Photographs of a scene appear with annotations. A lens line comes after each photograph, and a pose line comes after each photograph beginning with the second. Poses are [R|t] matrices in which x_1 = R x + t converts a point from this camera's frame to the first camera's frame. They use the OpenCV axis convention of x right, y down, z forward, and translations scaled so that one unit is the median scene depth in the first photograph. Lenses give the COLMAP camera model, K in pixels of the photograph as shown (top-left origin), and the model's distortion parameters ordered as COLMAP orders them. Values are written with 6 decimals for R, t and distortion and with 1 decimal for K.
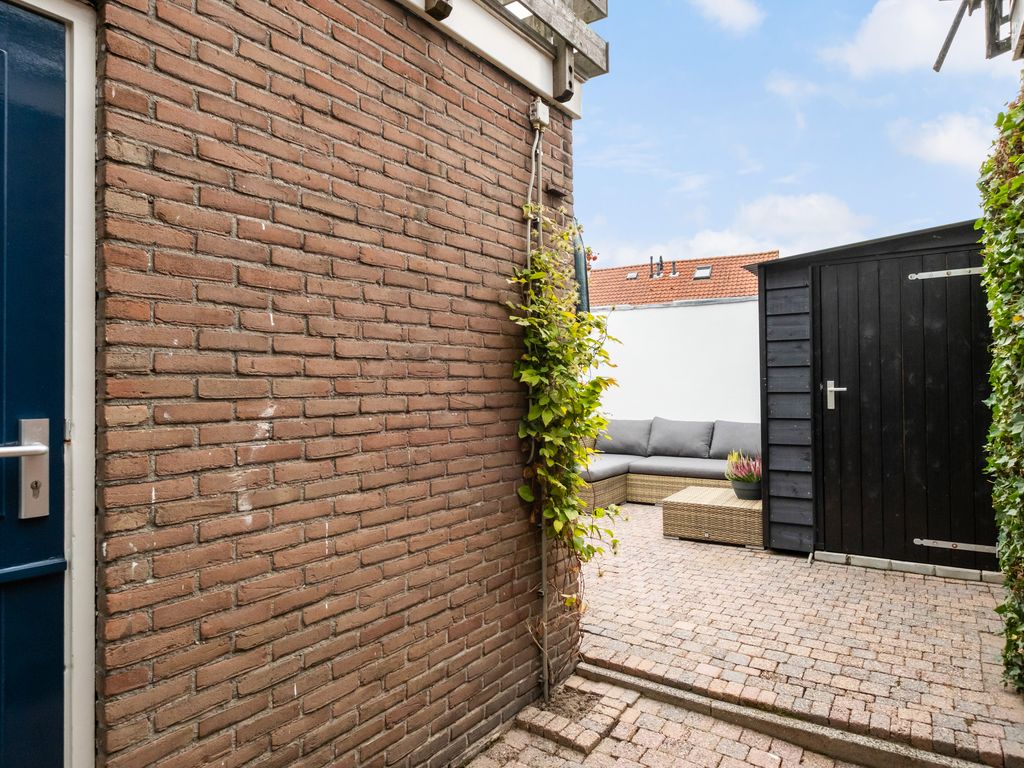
lens RADIAL K [[629.4, 0, 512.0], [0, 629.4, 384.0], [0, 0, 1]] dist [-0.001187, -0.000588]
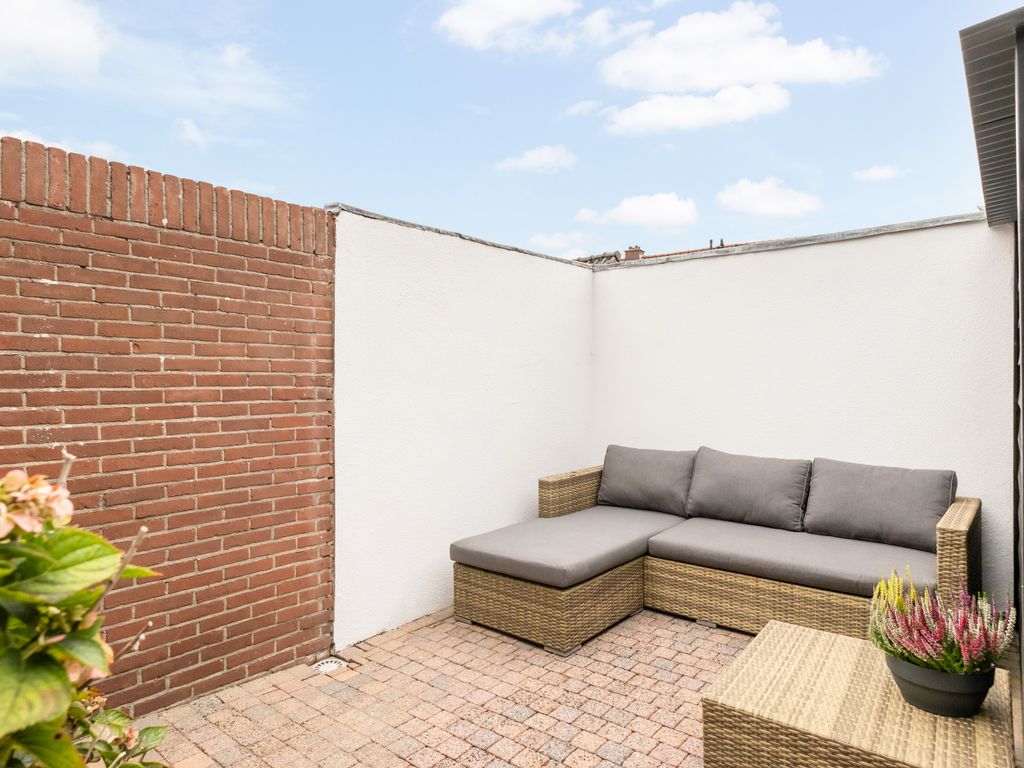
lens RADIAL K [[629.4, 0, 512.0], [0, 629.4, 384.0], [0, 0, 1]] dist [-0.001187, -0.000588]
pose [[0.995987, 0.004439, -0.089386, 0.118366], [-0.003642, 0.999952, 0.009076, -0.009479], [0.089422, -0.008714, 0.995956, 0.459734]]
